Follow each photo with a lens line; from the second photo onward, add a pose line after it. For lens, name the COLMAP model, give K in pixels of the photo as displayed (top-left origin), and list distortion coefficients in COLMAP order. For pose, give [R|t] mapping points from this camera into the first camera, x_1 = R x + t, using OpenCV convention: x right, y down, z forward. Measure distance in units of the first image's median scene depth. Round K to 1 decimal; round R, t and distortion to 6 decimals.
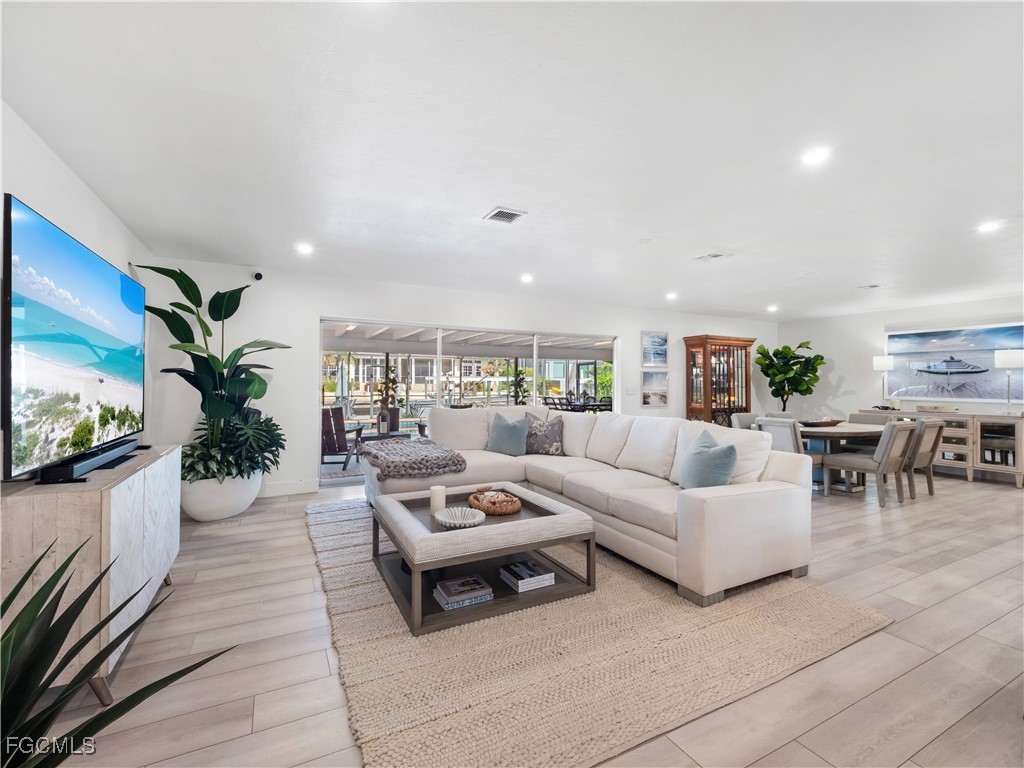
lens RADIAL K [[436.3, 0, 519.3], [0, 436.3, 387.7], [0, 0, 1]] dist [-0.004475, -0.001209]
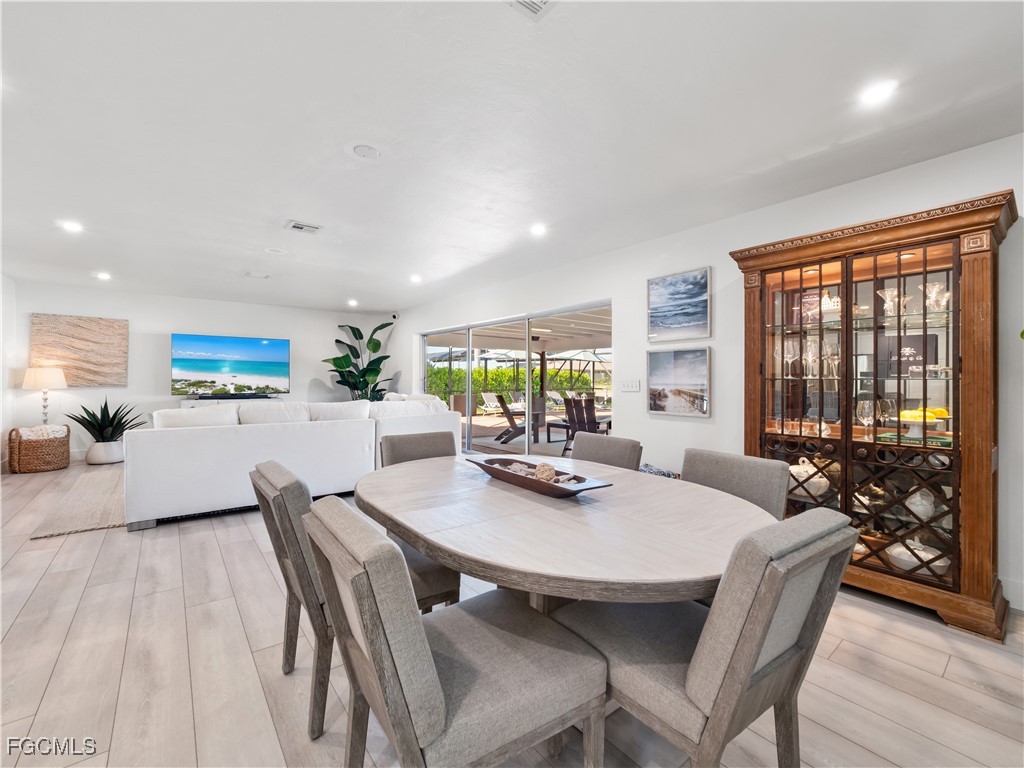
lens RADIAL K [[436.3, 0, 503.6], [0, 436.3, 382.5], [0, 0, 1]] dist [-0.004475, -0.001209]
pose [[0.185566, 0.009297, -0.982588, 0.795169], [-0.015318, 0.999861, 0.006568, 0.002763], [0.982512, 0.013833, 0.185682, 0.706113]]
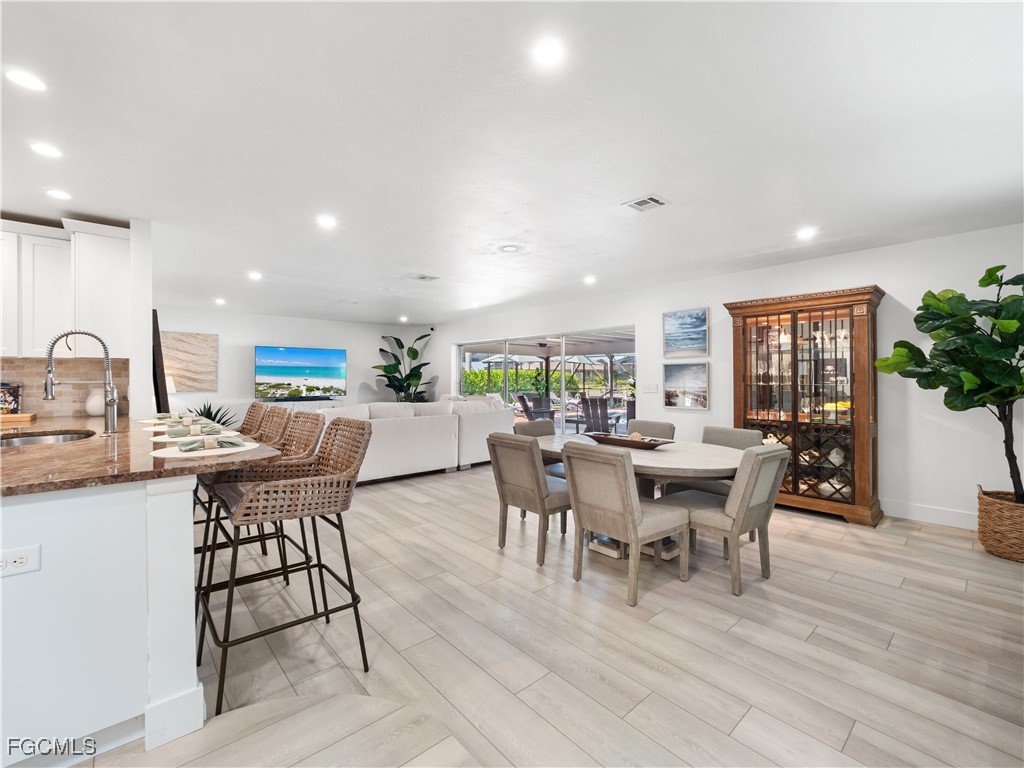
lens RADIAL K [[436.3, 0, 506.8], [0, 436.3, 380.1], [0, 0, 1]] dist [-0.004475, -0.001209]
pose [[0.240587, 0.002712, -0.970624, 0.976829], [-0.008899, 0.999960, 0.000588, -0.005530], [0.970587, 0.008496, 0.240601, 0.526717]]
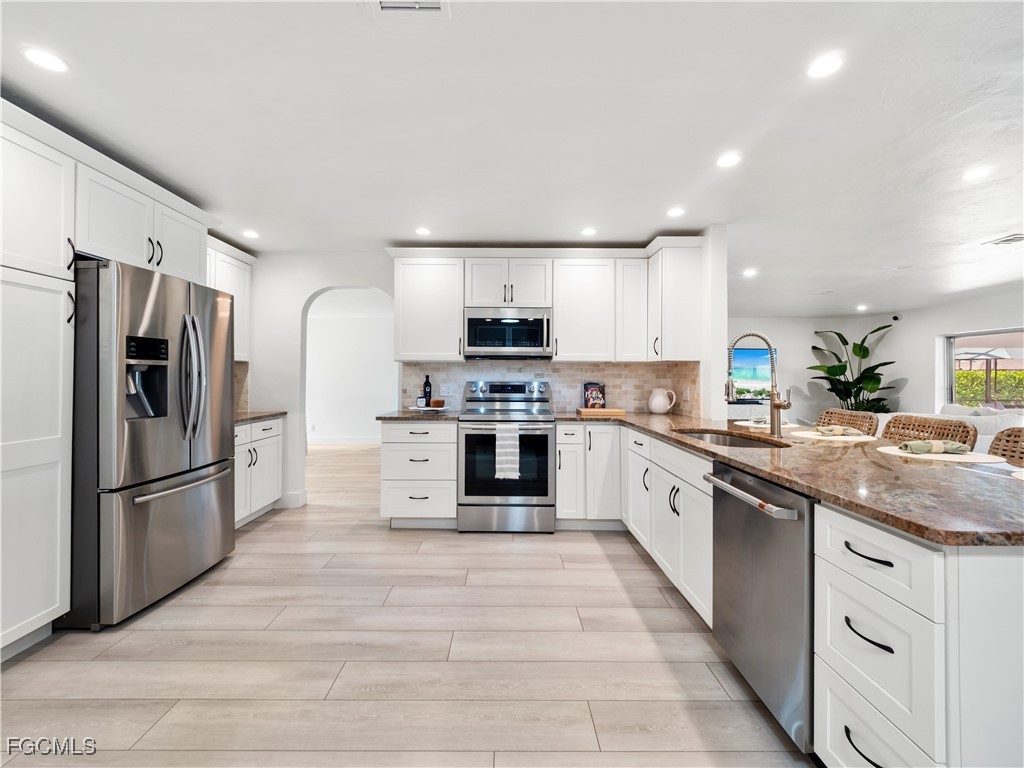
lens RADIAL K [[436.3, 0, 517.0], [0, 436.3, 371.9], [0, 0, 1]] dist [-0.004475, -0.001209]
pose [[-0.466851, -0.018130, -0.884150, 0.952557], [-0.018429, 0.999772, -0.010770, -0.003669], [0.884144, 0.011266, -0.467078, 0.302559]]
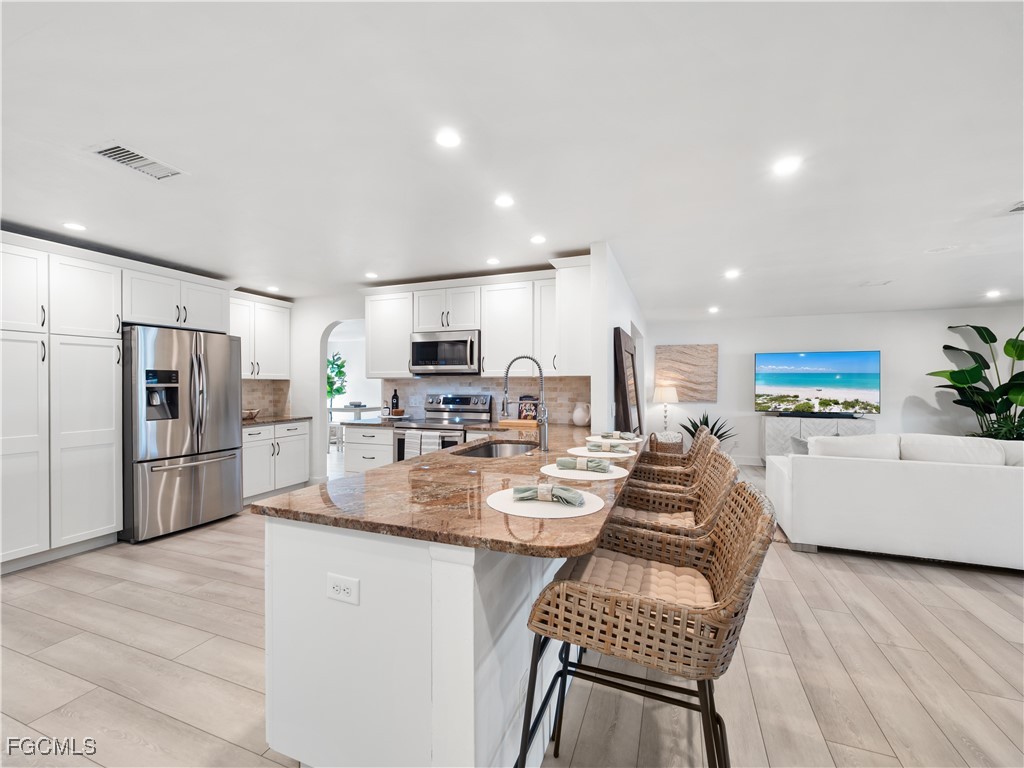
lens RADIAL K [[436.3, 0, 502.8], [0, 436.3, 383.9], [0, 0, 1]] dist [-0.004475, -0.001209]
pose [[-0.757325, -0.003257, -0.653029, 0.837097], [-0.009632, 0.999934, 0.006183, -0.017000], [0.652967, 0.010973, -0.757307, 0.554292]]
